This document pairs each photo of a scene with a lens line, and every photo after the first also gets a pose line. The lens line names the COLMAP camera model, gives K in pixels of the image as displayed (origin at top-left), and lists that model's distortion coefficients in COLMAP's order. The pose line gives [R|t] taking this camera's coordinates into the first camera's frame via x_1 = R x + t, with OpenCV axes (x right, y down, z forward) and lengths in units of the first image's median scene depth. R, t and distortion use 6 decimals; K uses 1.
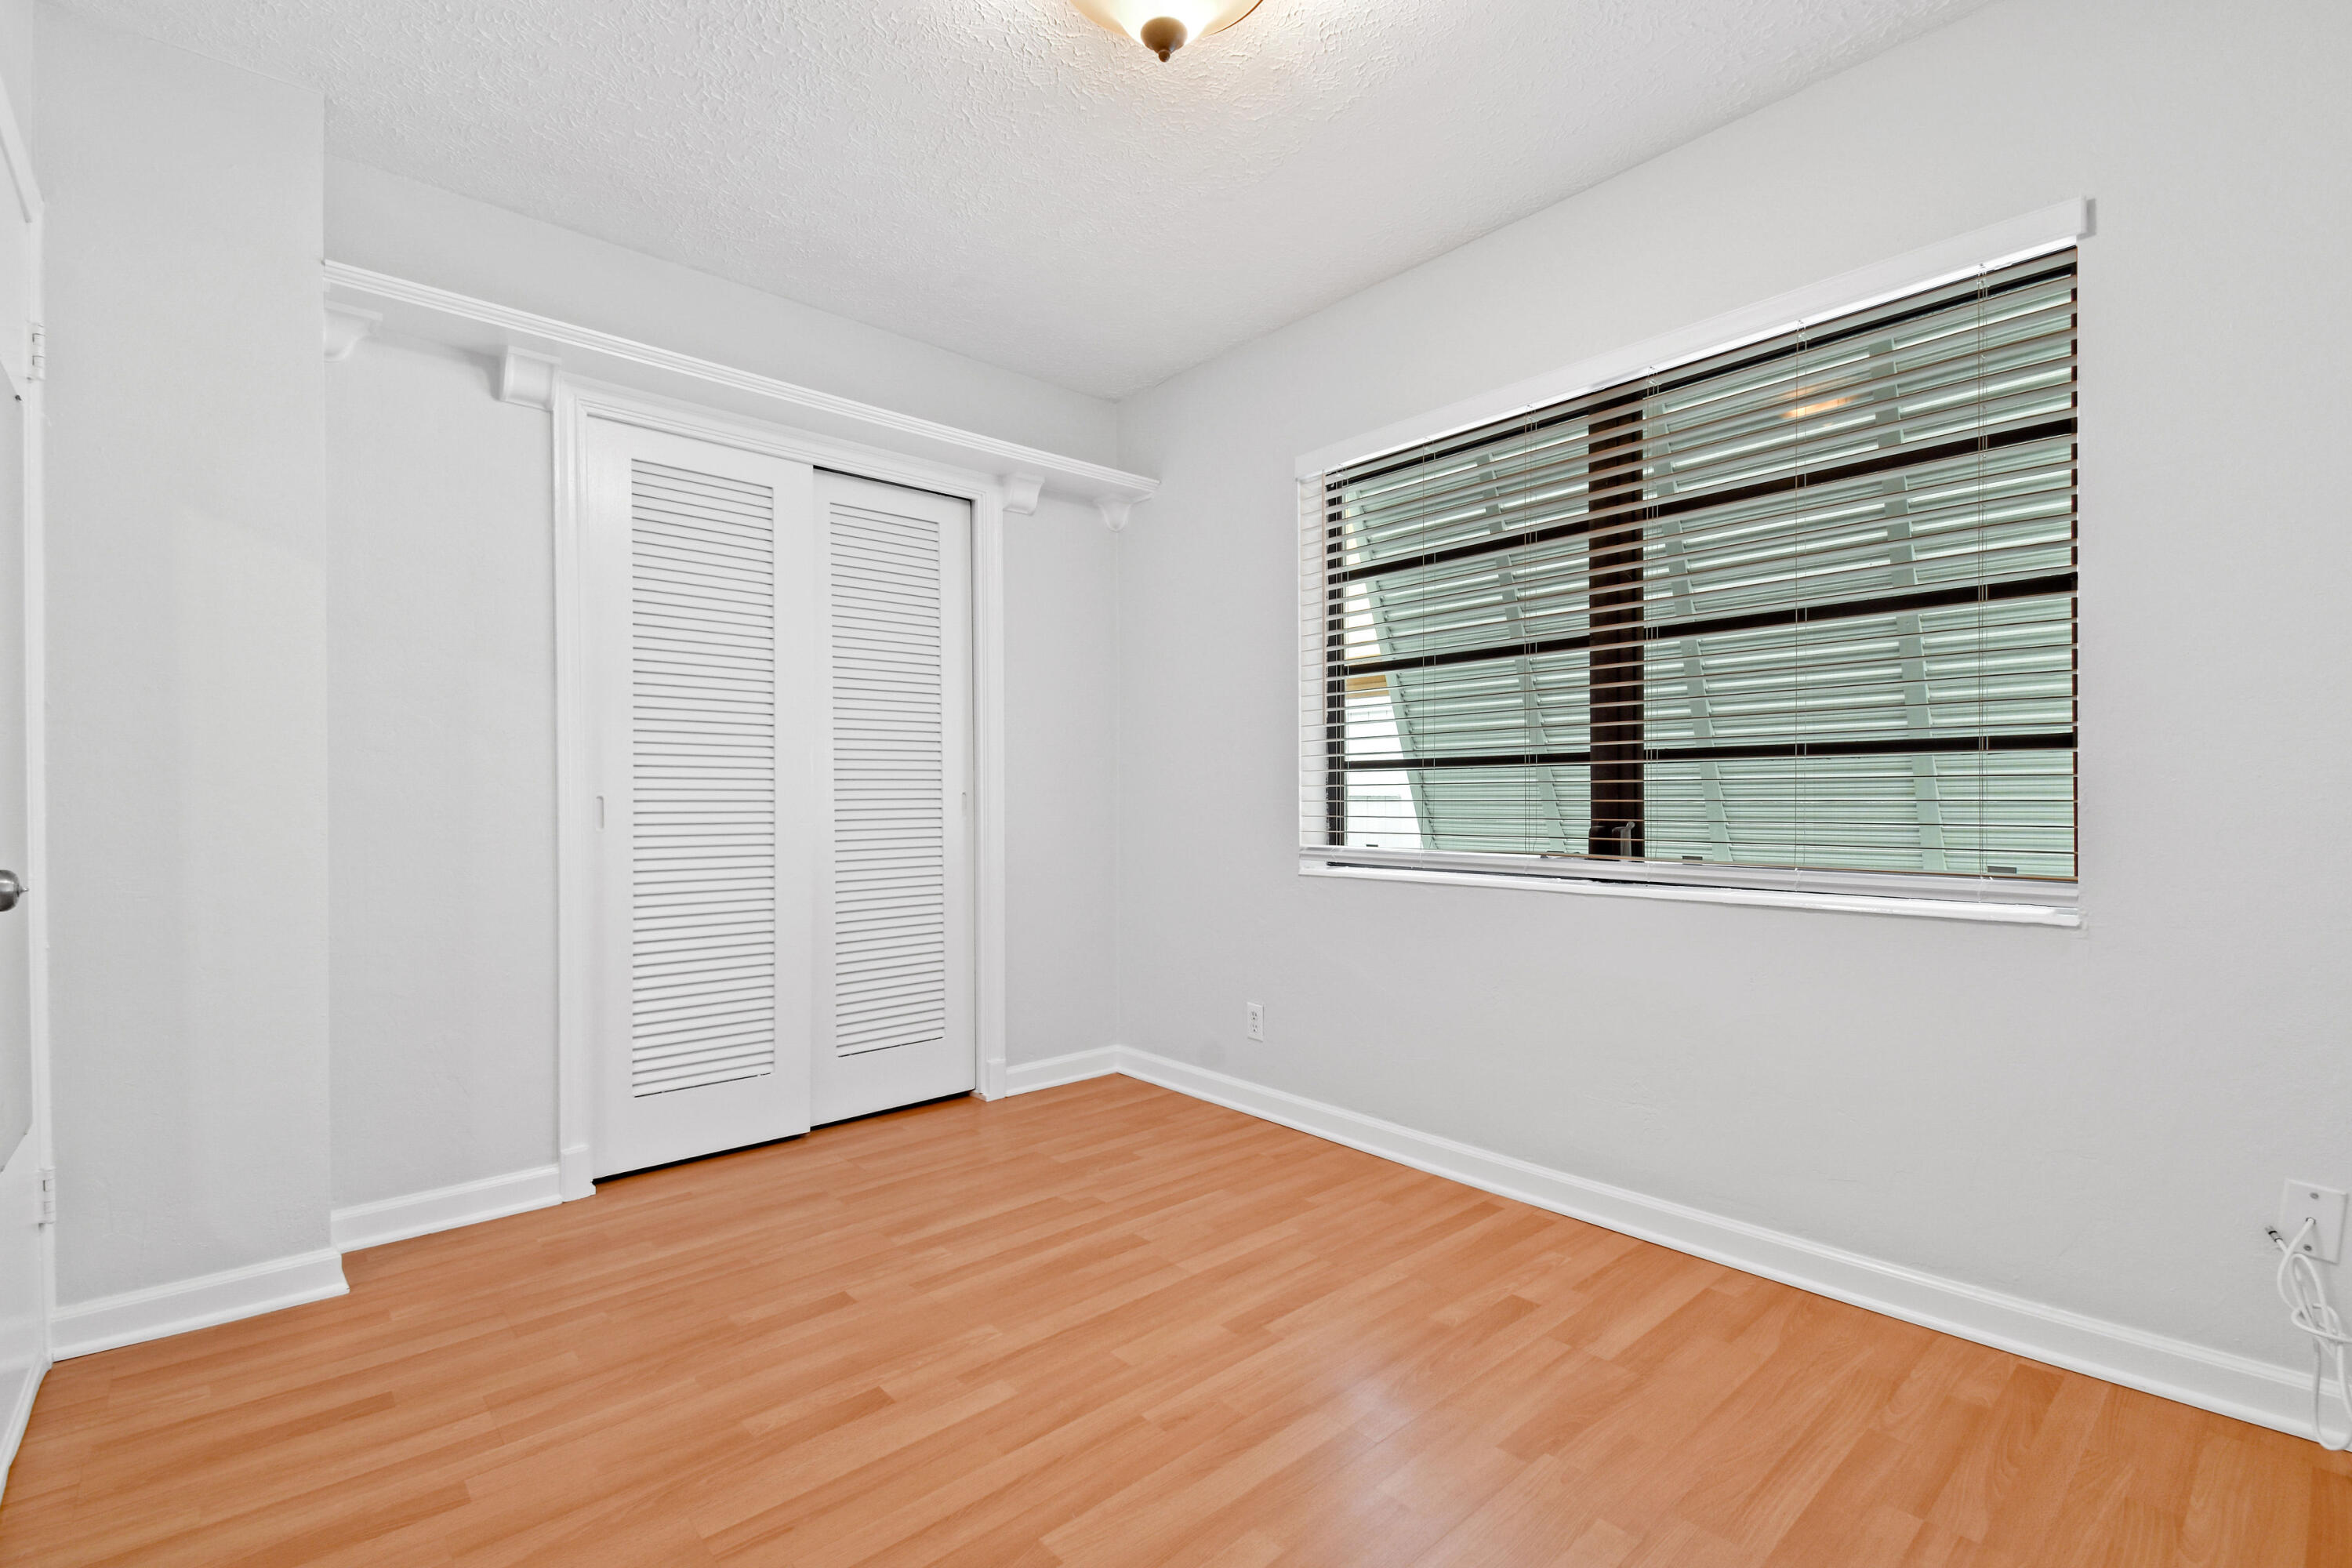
lens RADIAL K [[1067.0, 0, 1200.9], [0, 1067.0, 761.6], [0, 0, 1]] dist [0.042443, -0.026910]
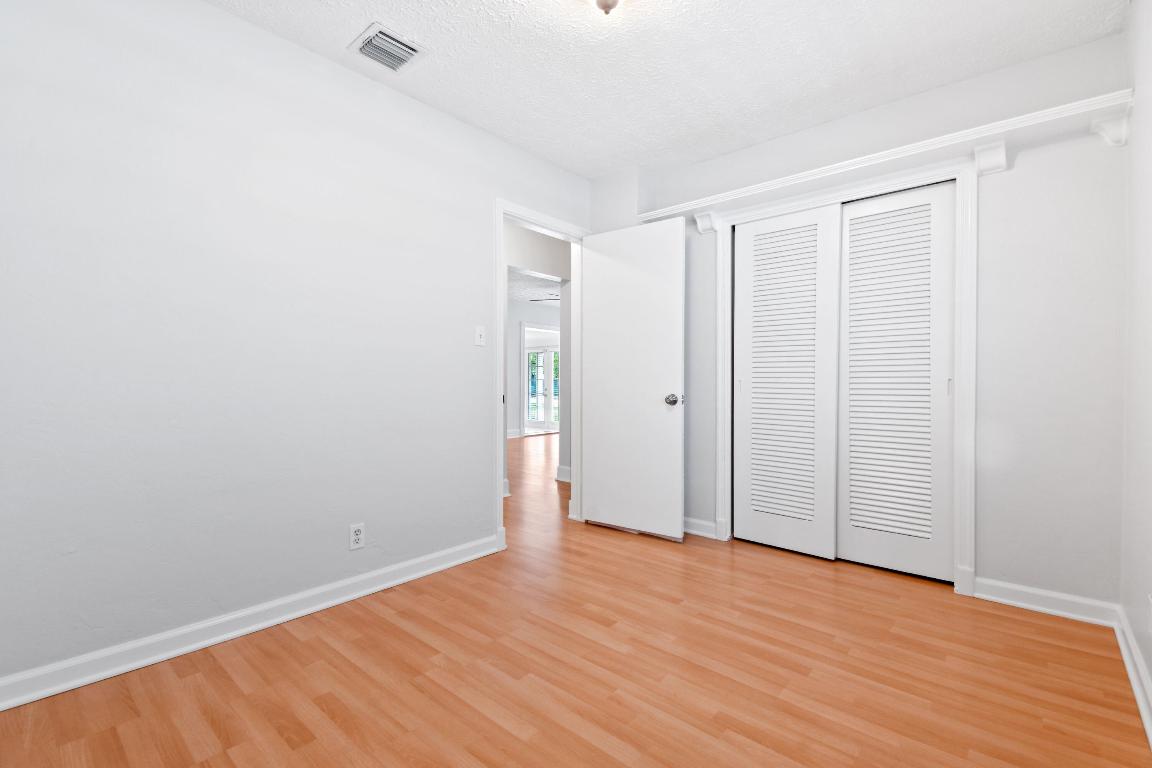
lens RADIAL K [[513.6, 0, 577.8], [0, 513.6, 383.5], [0, 0, 1]] dist [0.033245, -0.024514]
pose [[0.084826, 0.008471, -0.996360, 0.599353], [0.028714, 0.999528, 0.010942, 0.013302], [0.995982, -0.029537, 0.084543, 0.572505]]
